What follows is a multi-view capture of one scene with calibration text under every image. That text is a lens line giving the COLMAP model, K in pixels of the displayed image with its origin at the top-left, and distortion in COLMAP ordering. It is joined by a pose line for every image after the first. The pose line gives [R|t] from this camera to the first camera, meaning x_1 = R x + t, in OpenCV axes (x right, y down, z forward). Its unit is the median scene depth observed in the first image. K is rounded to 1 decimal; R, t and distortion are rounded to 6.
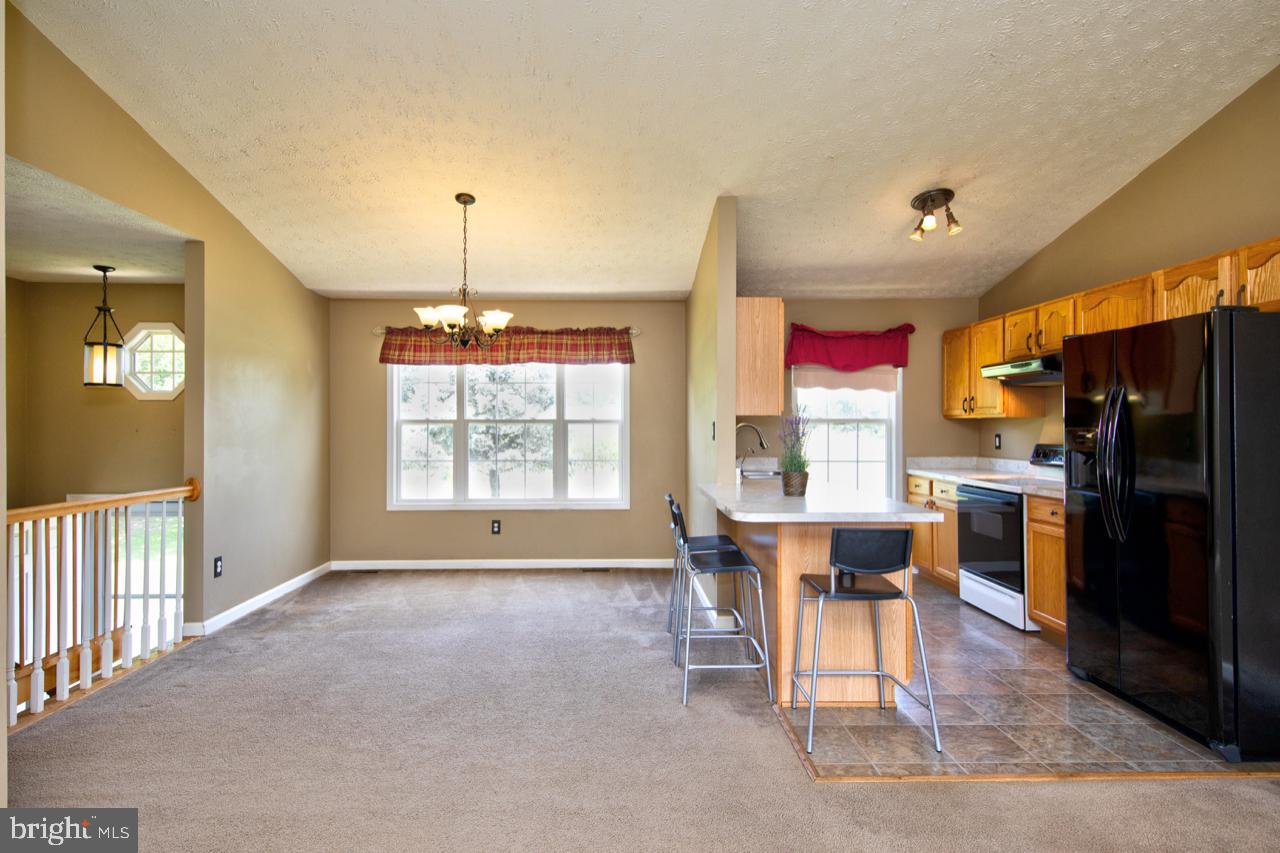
lens RADIAL K [[669.1, 0, 633.2], [0, 669.1, 422.9], [0, 0, 1]] dist [0.017890, -0.001057]
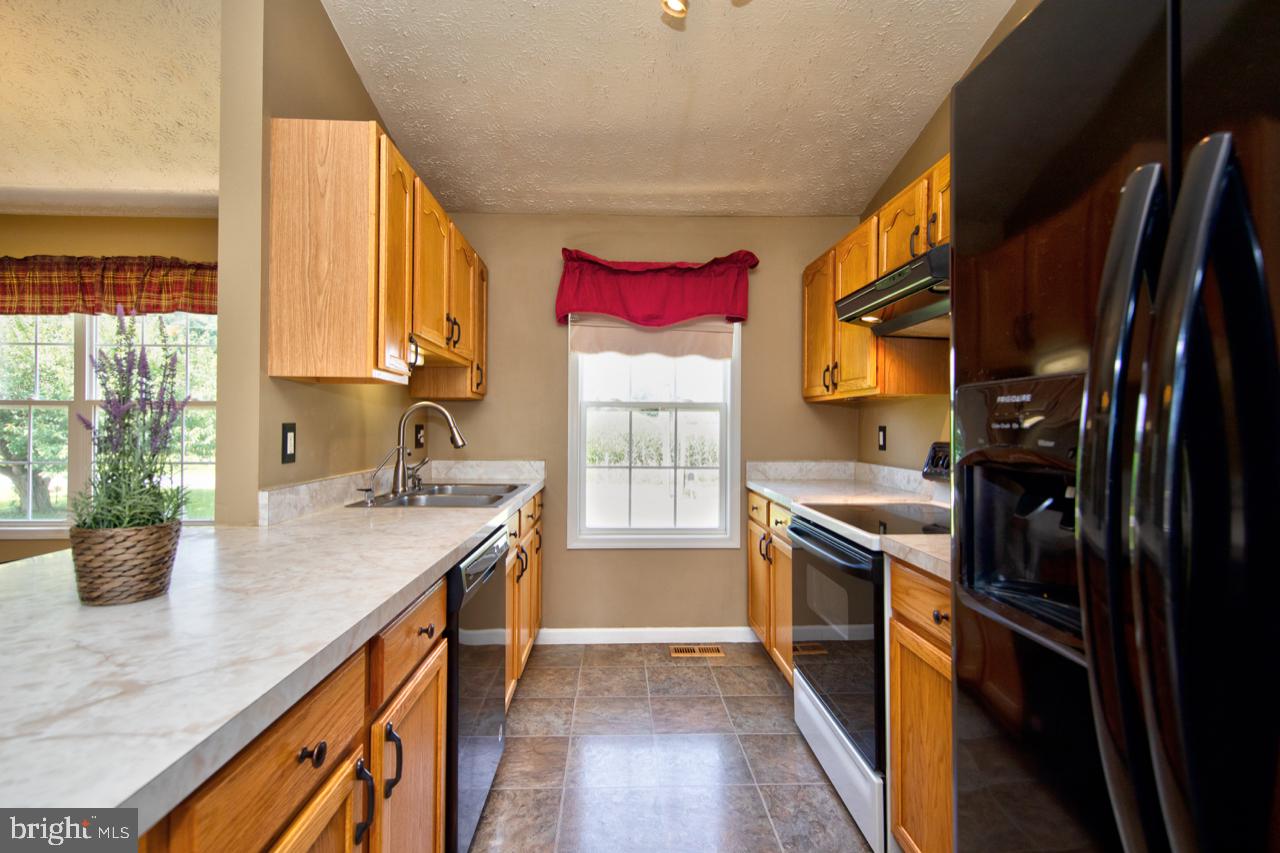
lens RADIAL K [[586.8, 0, 633.4], [0, 586.8, 422.7], [0, 0, 1]] dist [0.003820, -0.000627]
pose [[0.999917, 0.006519, 0.011144, 0.329311], [-0.006526, 0.999979, 0.000588, 0.015757], [-0.011140, -0.000661, 0.999938, 0.493510]]
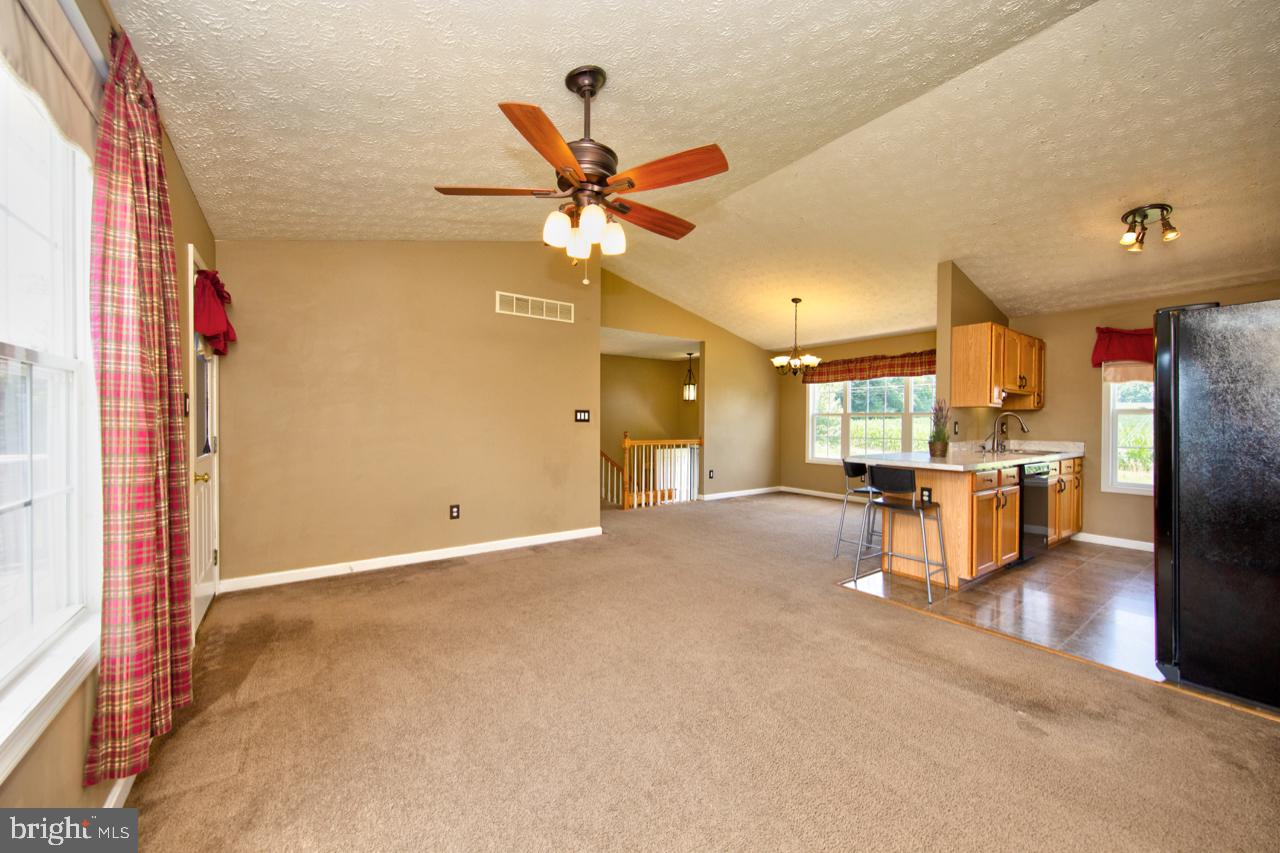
lens RADIAL K [[469.8, 0, 632.4], [0, 469.8, 423.5], [0, 0, 1]] dist [-0.000859, -0.000263]
pose [[0.553242, 0.007499, -0.832987, 0.520976], [-0.003468, 0.999972, 0.006699, 0.017631], [0.833013, -0.000817, 0.553253, -0.137756]]
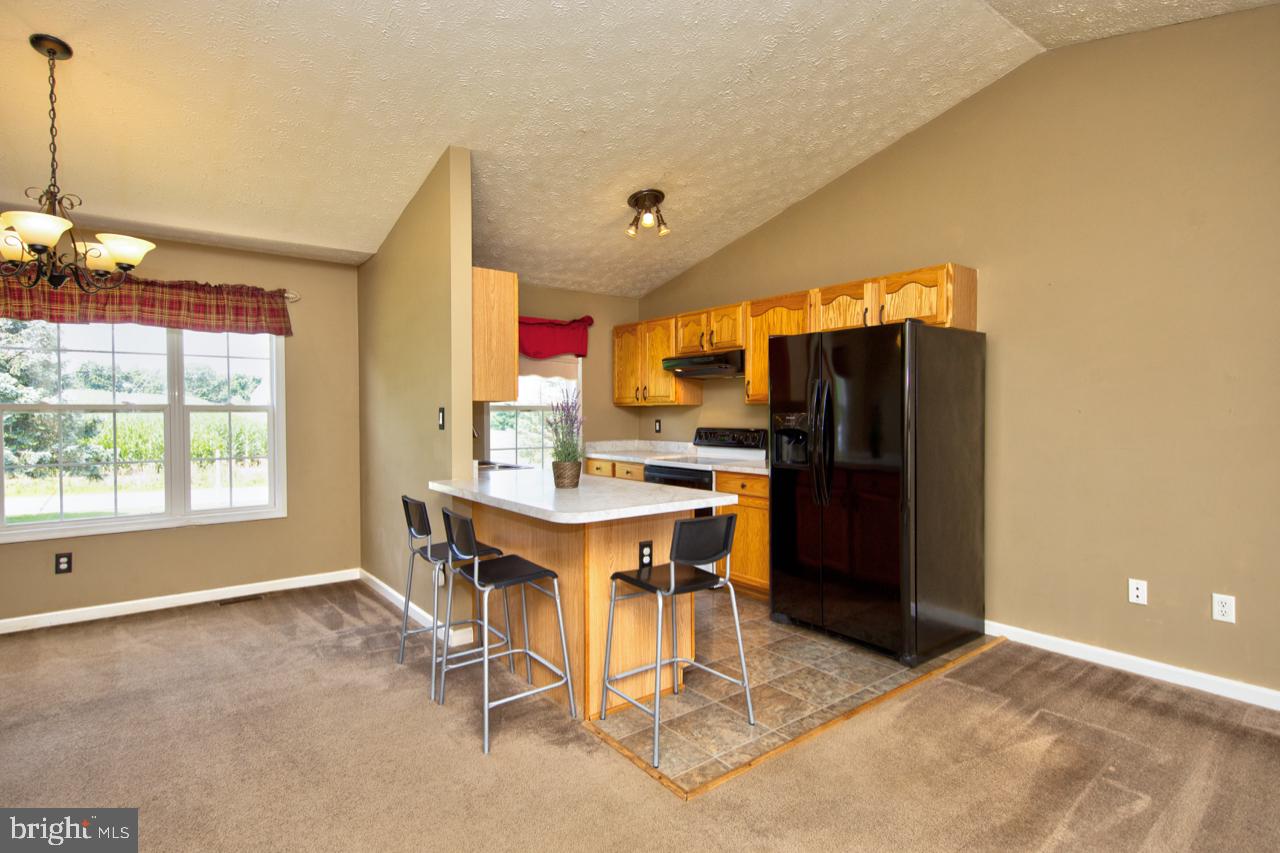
lens RADIAL K [[632.1, 0, 630.2], [0, 632.1, 424.1], [0, 0, 1]] dist [0.014446, -0.000979]
pose [[0.810033, -0.012449, 0.586252, -0.137382], [0.000097, 0.999777, 0.021096, 0.001677], [-0.586384, -0.017032, 0.809854, 0.166330]]
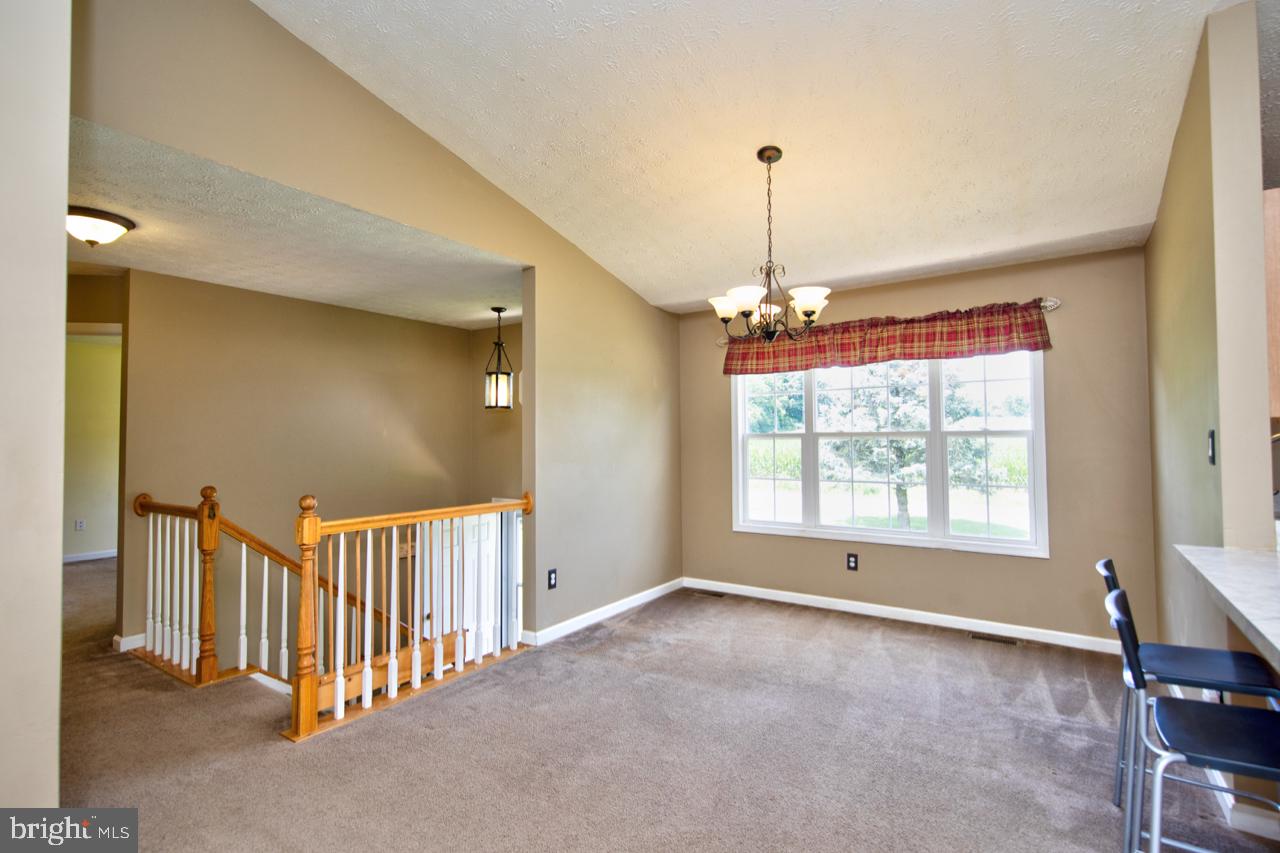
lens RADIAL K [[601.5, 0, 634.0], [0, 601.5, 423.2], [0, 0, 1]] dist [0.020661, -0.010090]
pose [[0.803369, -0.023118, -0.595032, 0.031576], [0.009694, 0.999621, -0.025748, 0.000456], [0.595402, 0.014917, 0.803289, 0.274857]]
